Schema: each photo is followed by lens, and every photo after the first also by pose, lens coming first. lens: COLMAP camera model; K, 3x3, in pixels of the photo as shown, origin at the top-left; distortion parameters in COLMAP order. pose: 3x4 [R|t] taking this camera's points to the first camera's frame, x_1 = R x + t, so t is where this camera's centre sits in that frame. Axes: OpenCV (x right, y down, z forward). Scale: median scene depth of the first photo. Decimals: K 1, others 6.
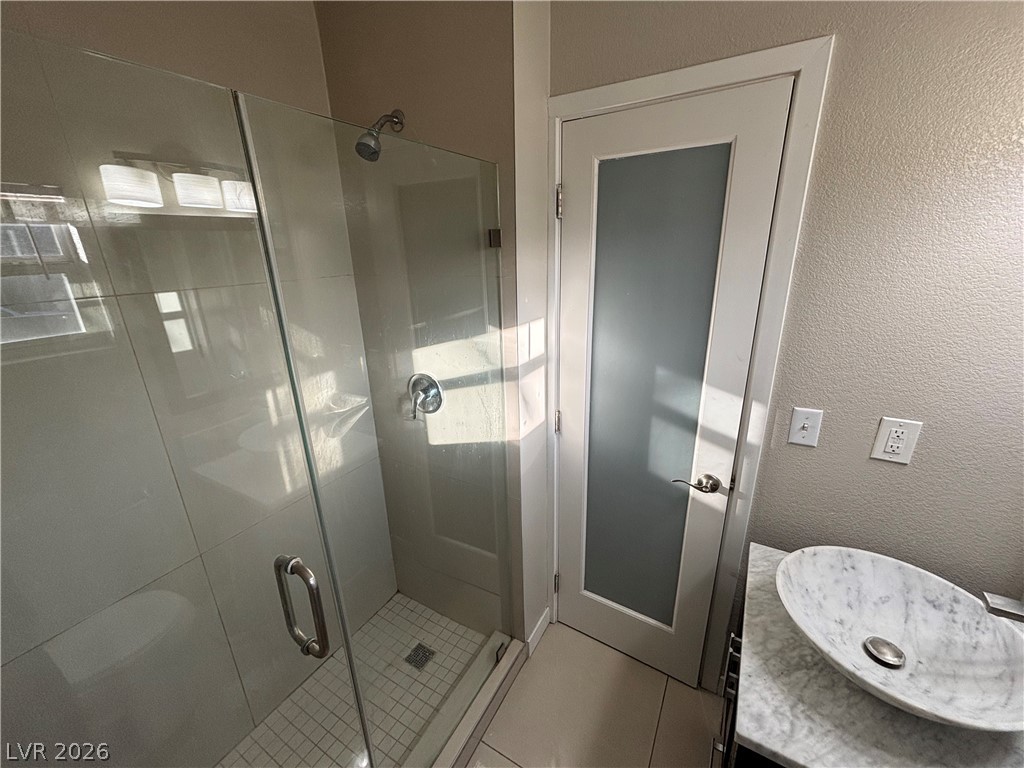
lens RADIAL K [[411.8, 0, 509.6], [0, 411.8, 384.0], [0, 0, 1]] dist [0.002272, -0.000376]
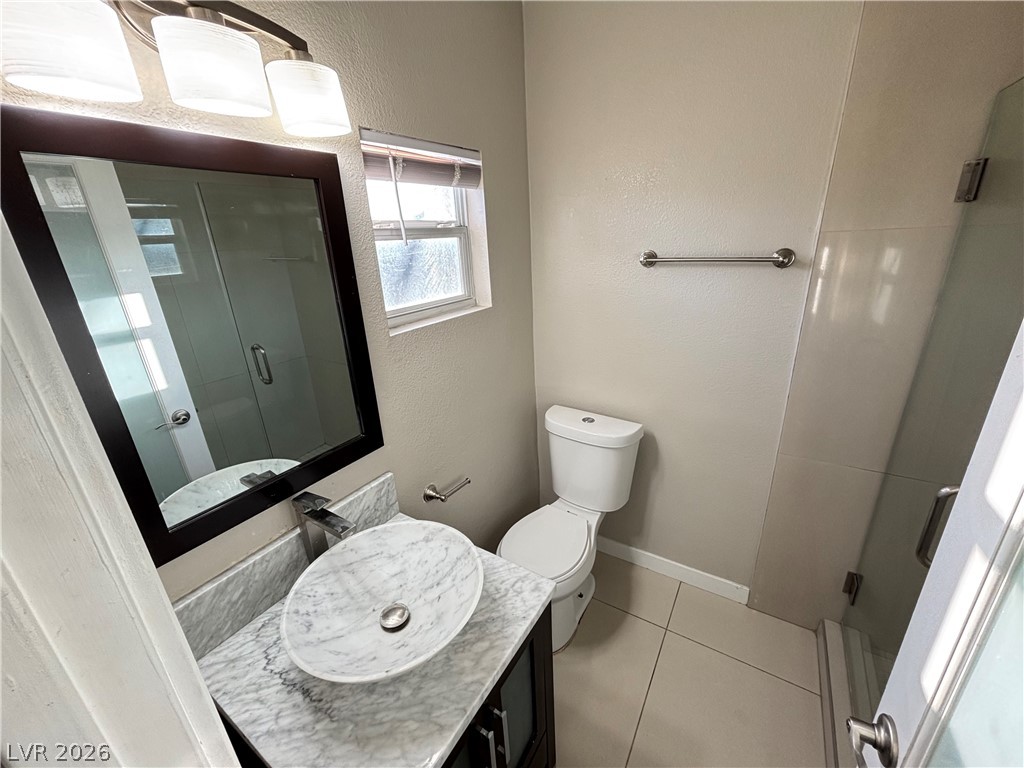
lens RADIAL K [[411.8, 0, 509.6], [0, 411.8, 384.0], [0, 0, 1]] dist [0.002272, -0.000376]
pose [[-0.996583, 0.058820, 0.057989, 0.521500], [0.082117, 0.781254, 0.618788, -0.459821], [-0.008907, 0.621435, -0.783415, 1.474778]]
